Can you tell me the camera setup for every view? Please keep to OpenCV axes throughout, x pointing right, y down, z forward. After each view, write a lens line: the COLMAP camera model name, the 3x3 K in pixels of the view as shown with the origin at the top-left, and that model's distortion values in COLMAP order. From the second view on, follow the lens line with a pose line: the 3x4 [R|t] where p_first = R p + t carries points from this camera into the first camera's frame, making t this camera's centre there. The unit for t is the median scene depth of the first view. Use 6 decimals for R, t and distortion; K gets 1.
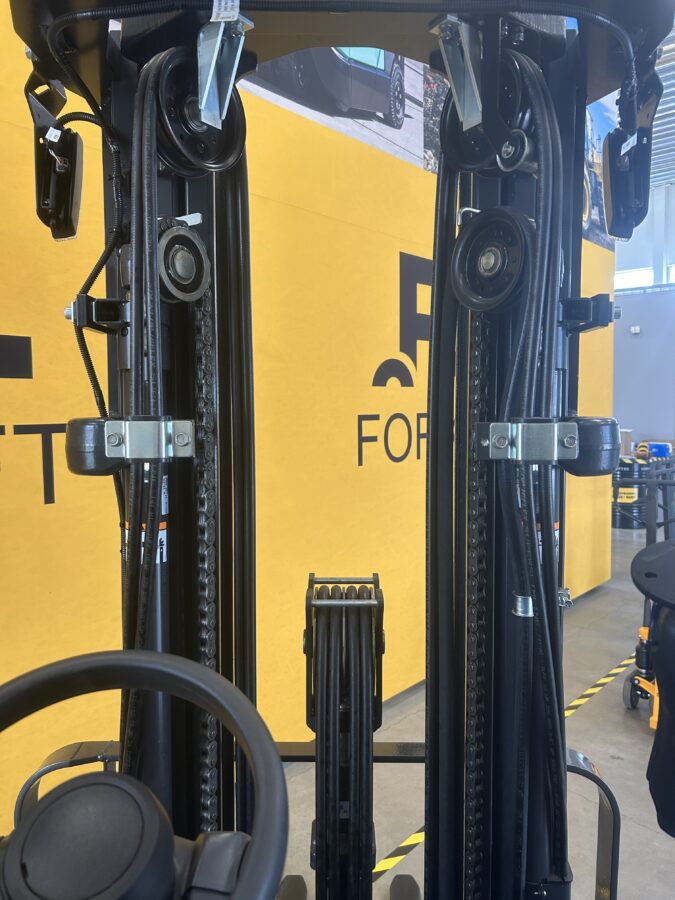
lens RADIAL K [[680.8, 0, 338.1], [0, 680.8, 461.8], [0, 0, 1]] dist [0.039558, -0.038669]
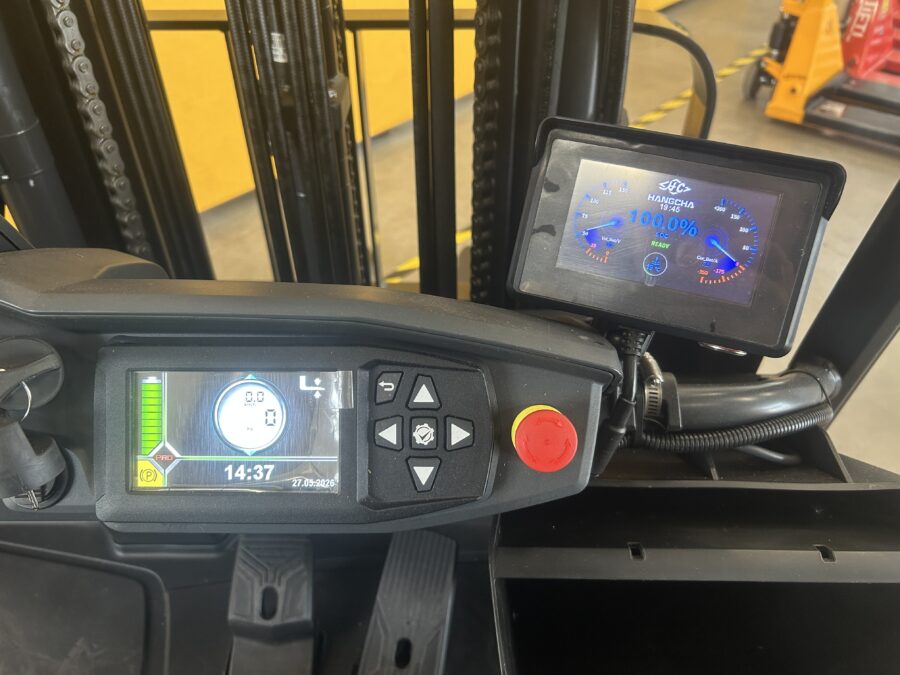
lens RADIAL K [[681.6, 0, 458.4], [0, 681.6, 336.8], [0, 0, 1]] dist [0.039871, -0.039946]
pose [[0.999997, -0.001900, 0.001306, 0.168238], [0.000815, 0.821407, 0.570342, 0.376217], [-0.002157, -0.570340, 0.821406, 0.327379]]
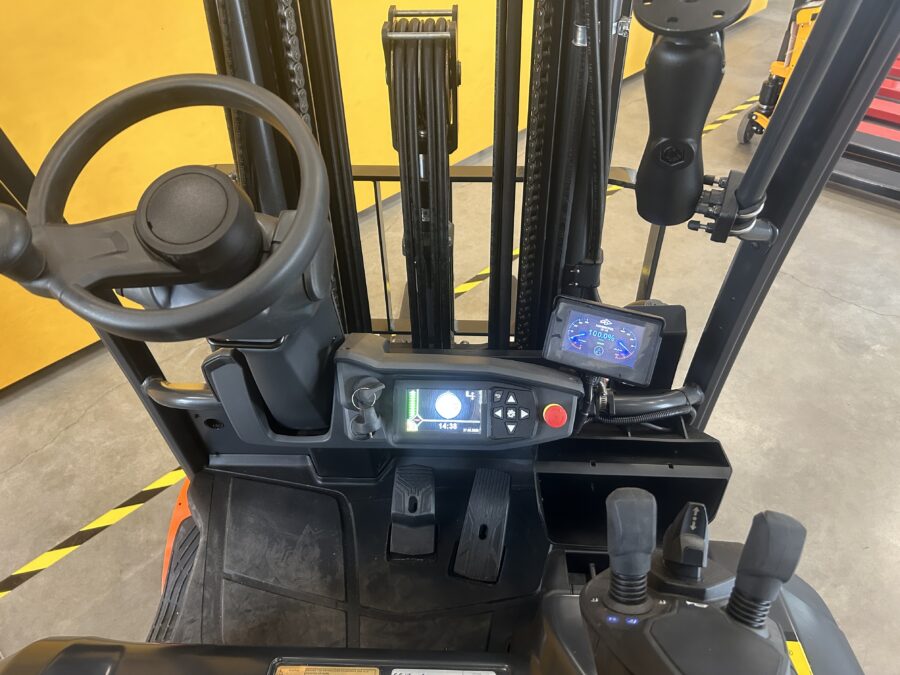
lens RADIAL K [[678.1, 0, 448.7], [0, 678.1, 322.3], [0, 0, 1]] dist [0.079878, -0.098830]
pose [[0.998903, 0.008900, -0.045972, 0.107268], [0.018229, 0.830413, 0.556850, -0.015479], [0.043131, -0.557077, 0.829340, -0.129068]]
